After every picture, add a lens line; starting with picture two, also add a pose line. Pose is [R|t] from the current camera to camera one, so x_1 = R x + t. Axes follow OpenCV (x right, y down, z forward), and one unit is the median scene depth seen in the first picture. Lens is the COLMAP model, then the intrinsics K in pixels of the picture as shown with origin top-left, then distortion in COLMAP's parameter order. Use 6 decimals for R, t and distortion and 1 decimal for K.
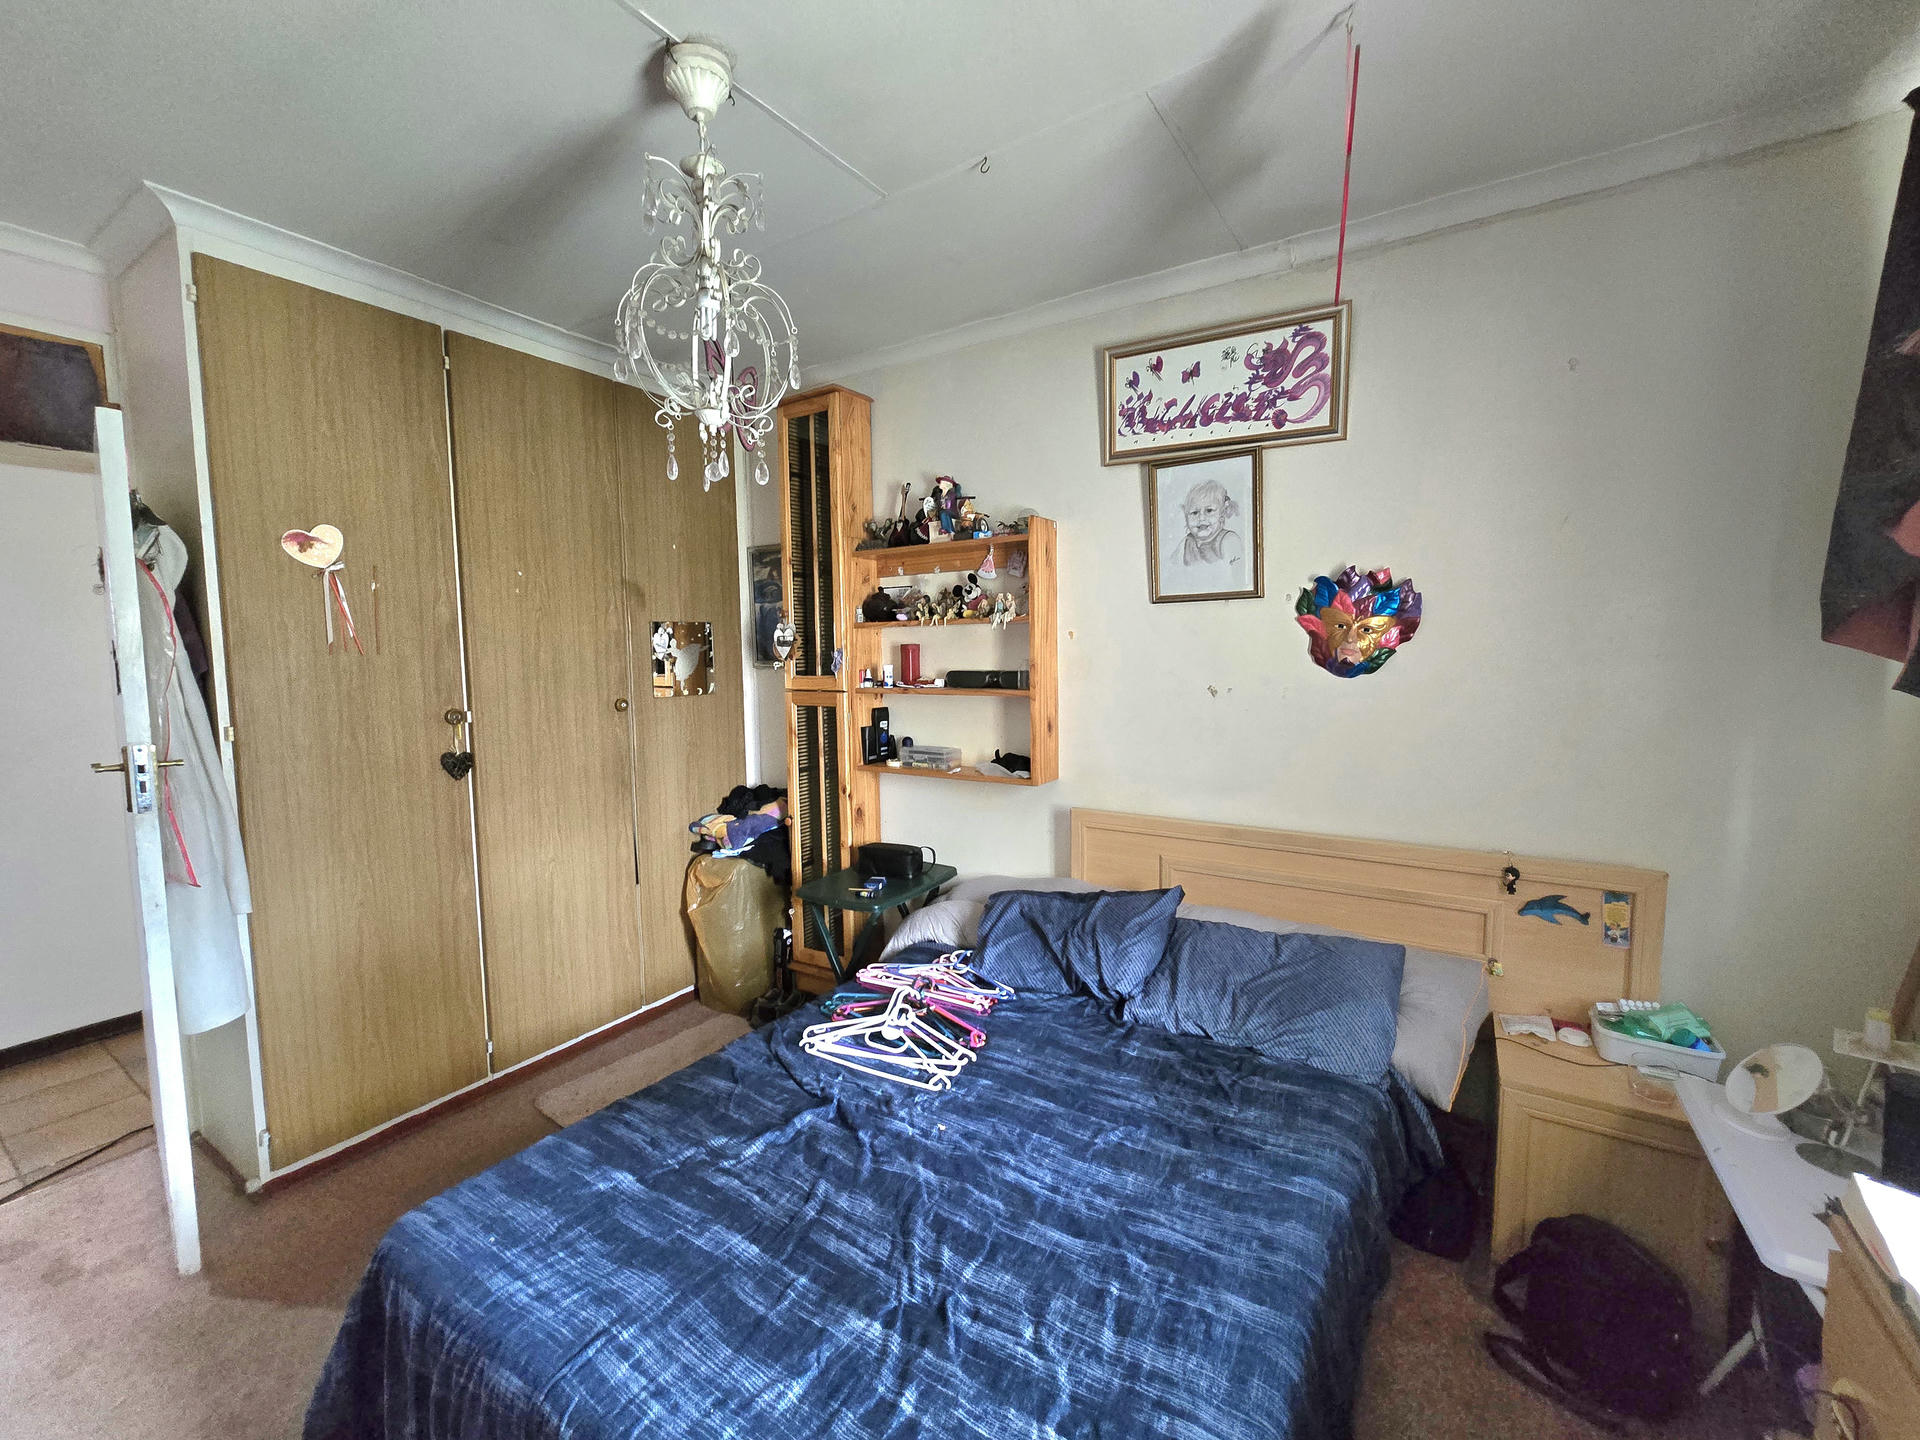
lens RADIAL K [[781.7, 0, 975.4], [0, 781.7, 715.1], [0, 0, 1]] dist [-0.003709, 0.000792]
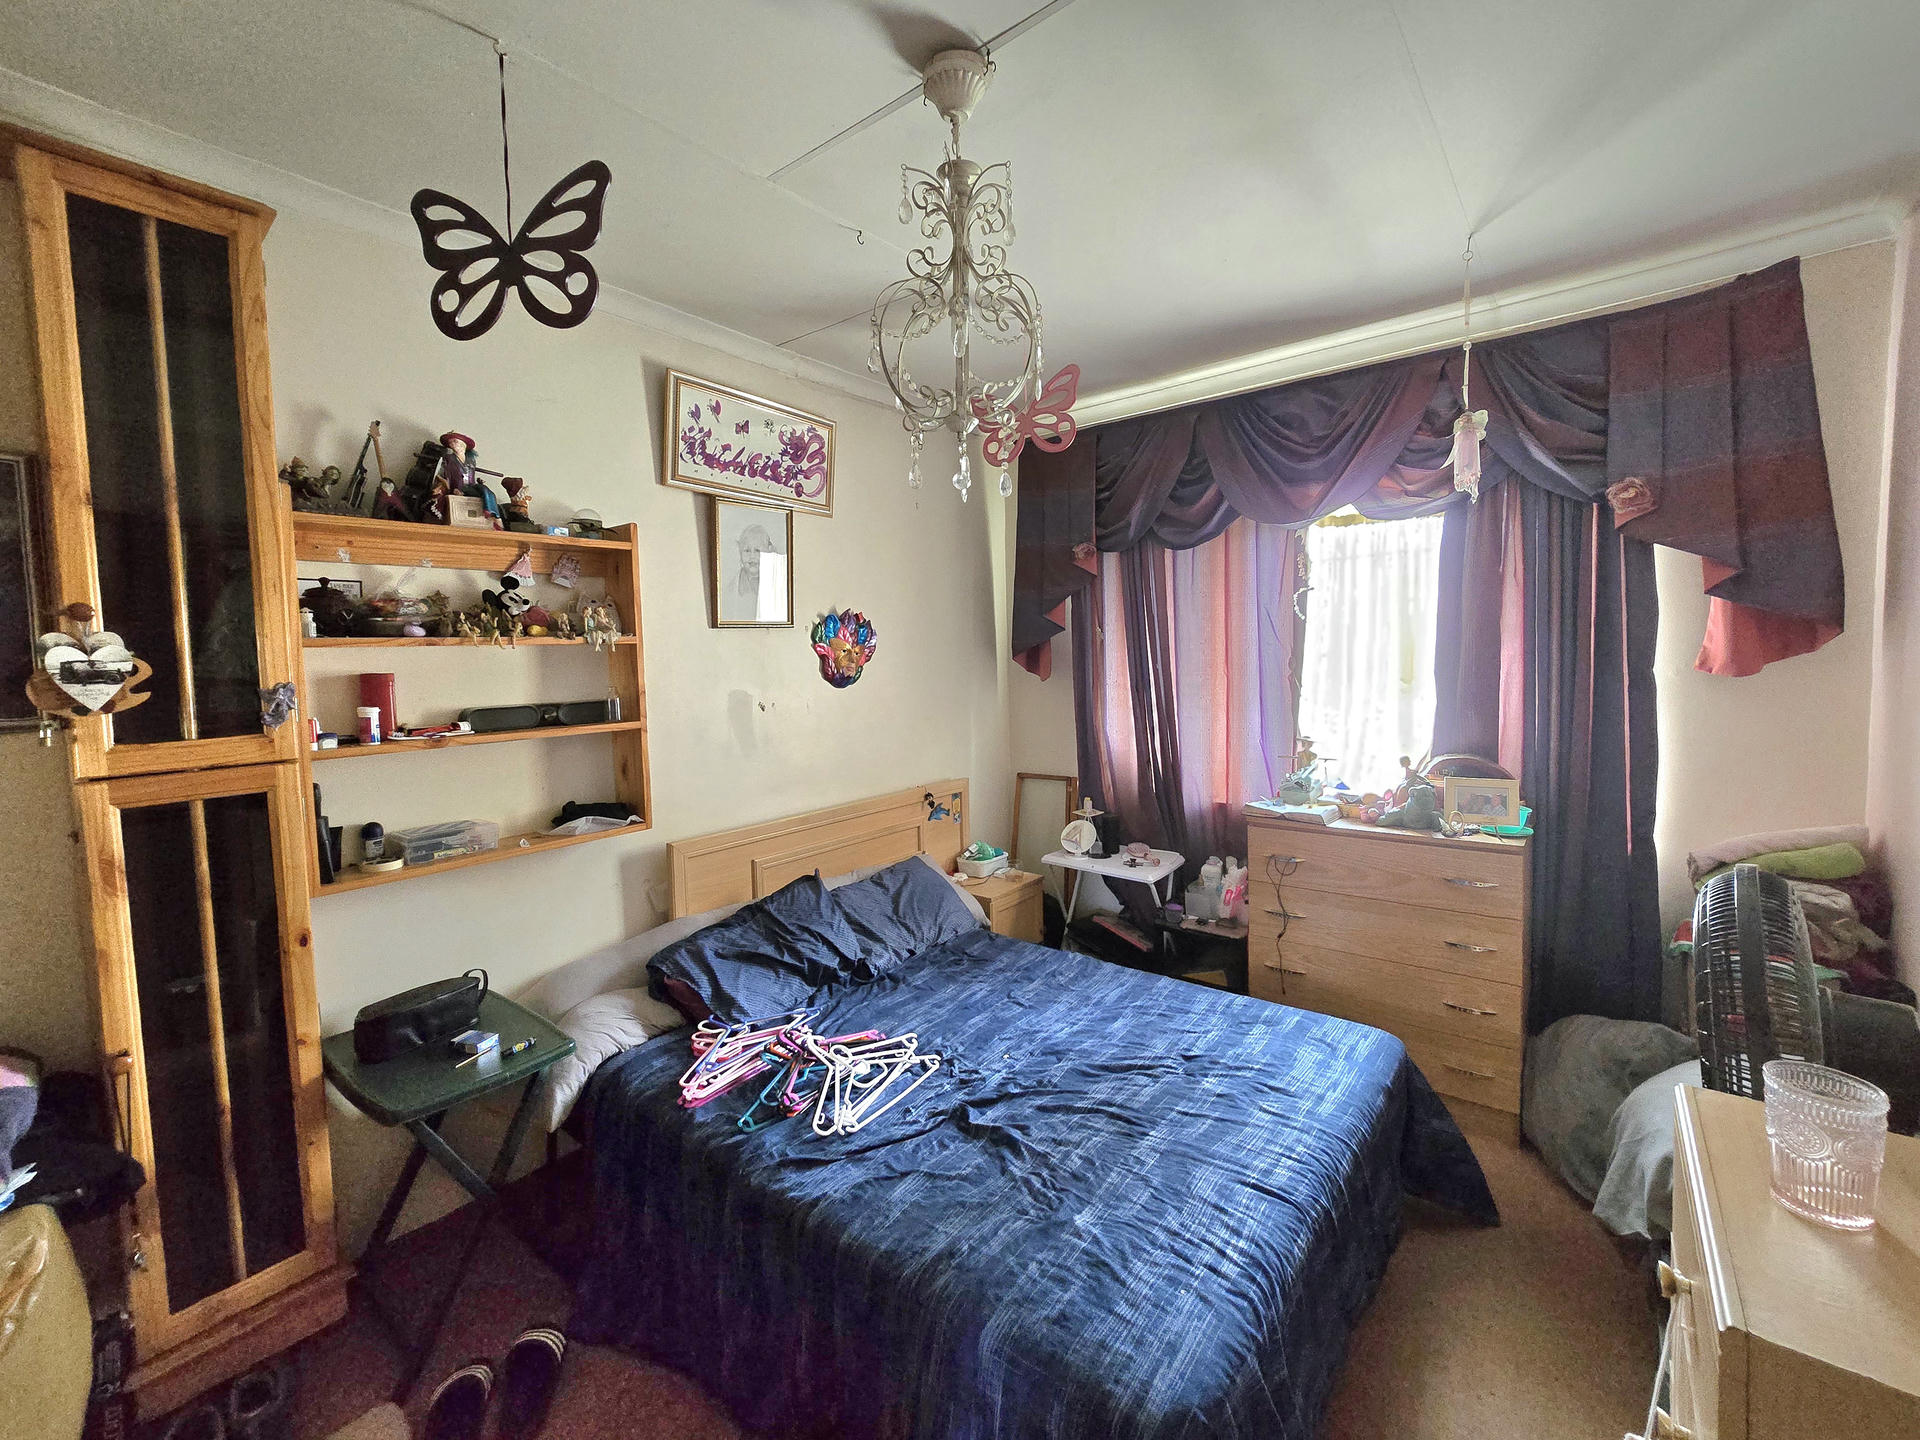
lens RADIAL K [[781.7, 0, 975.0], [0, 781.7, 705.9], [0, 0, 1]] dist [-0.003709, 0.000792]
pose [[0.111635, -0.058532, 0.992024, -0.852269], [0.107504, 0.993117, 0.046499, -0.054888], [-0.987917, 0.101455, 0.117159, 0.589035]]
